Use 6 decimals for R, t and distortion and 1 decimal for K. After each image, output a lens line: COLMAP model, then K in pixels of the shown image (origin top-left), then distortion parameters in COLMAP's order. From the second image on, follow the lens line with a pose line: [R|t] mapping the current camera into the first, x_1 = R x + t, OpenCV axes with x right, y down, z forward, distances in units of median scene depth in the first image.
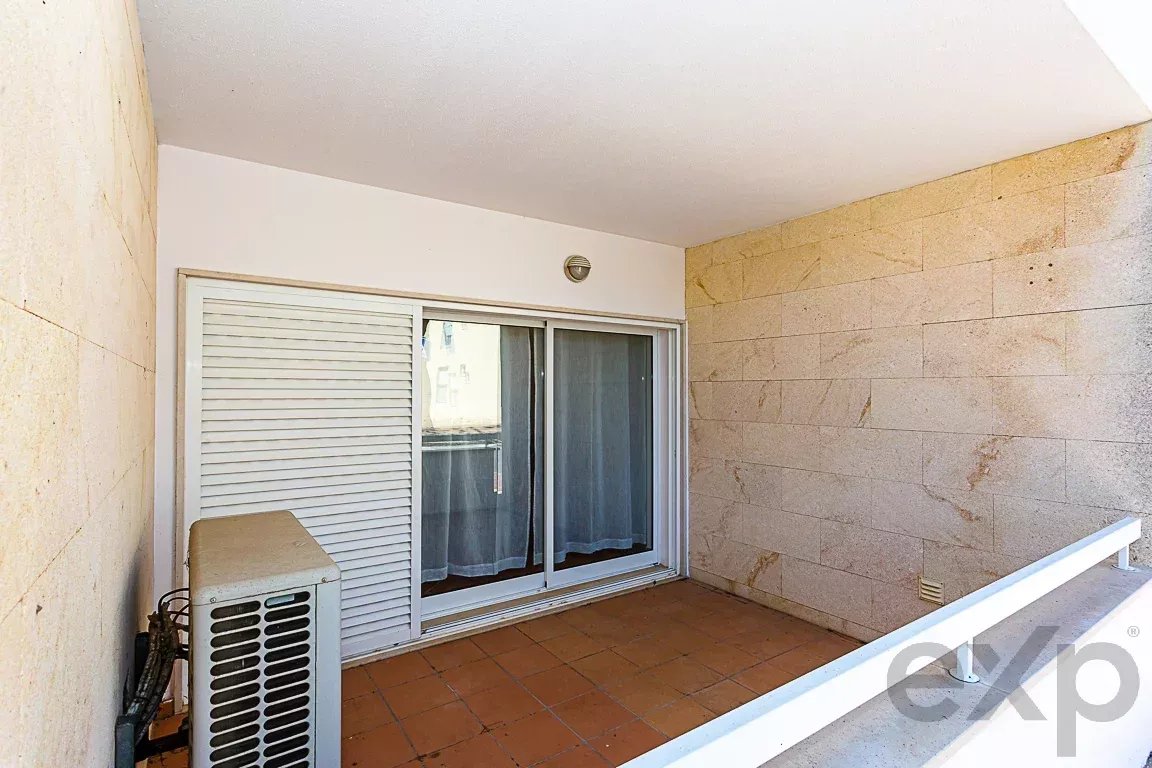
lens RADIAL K [[555.0, 0, 578.4], [0, 555.0, 388.4], [0, 0, 1]] dist [-0.005308, 0.000748]
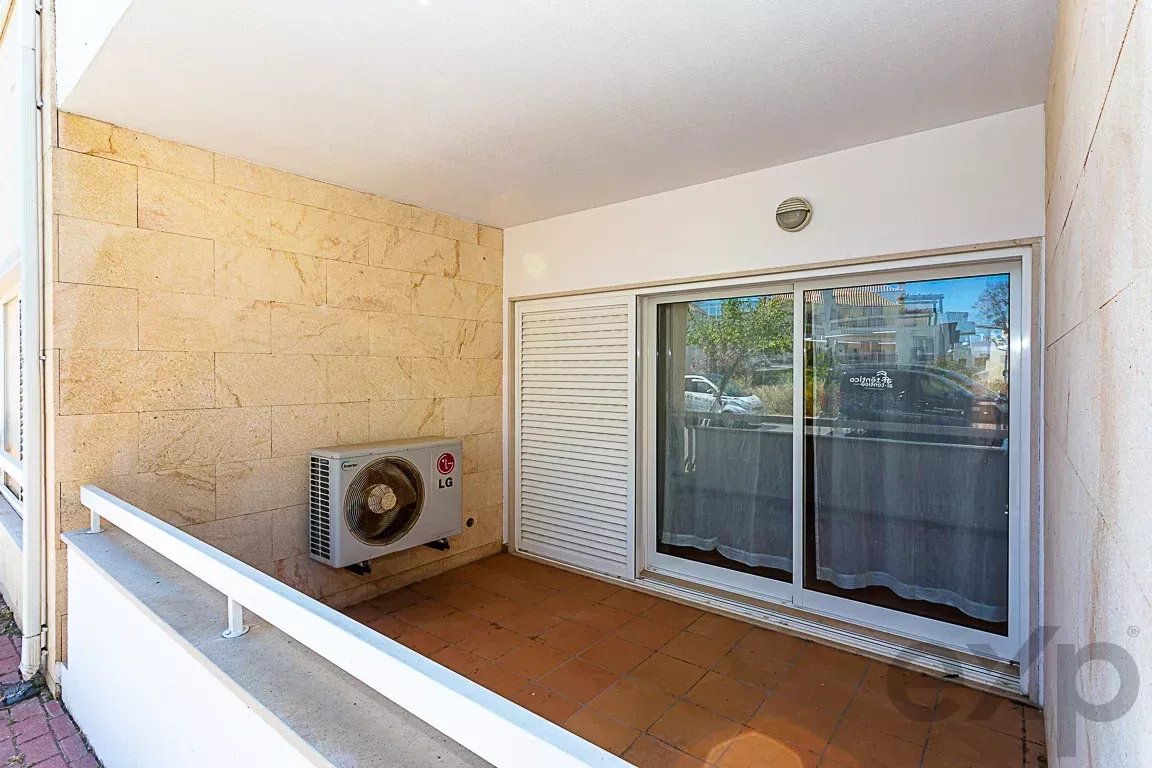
lens RADIAL K [[555.0, 0, 579.4], [0, 555.0, 375.6], [0, 0, 1]] dist [-0.005308, 0.000748]
pose [[0.291647, 0.005119, -0.956512, 0.698309], [0.003521, 0.999973, 0.006425, 0.010373], [0.956520, -0.005242, 0.291621, 0.486630]]
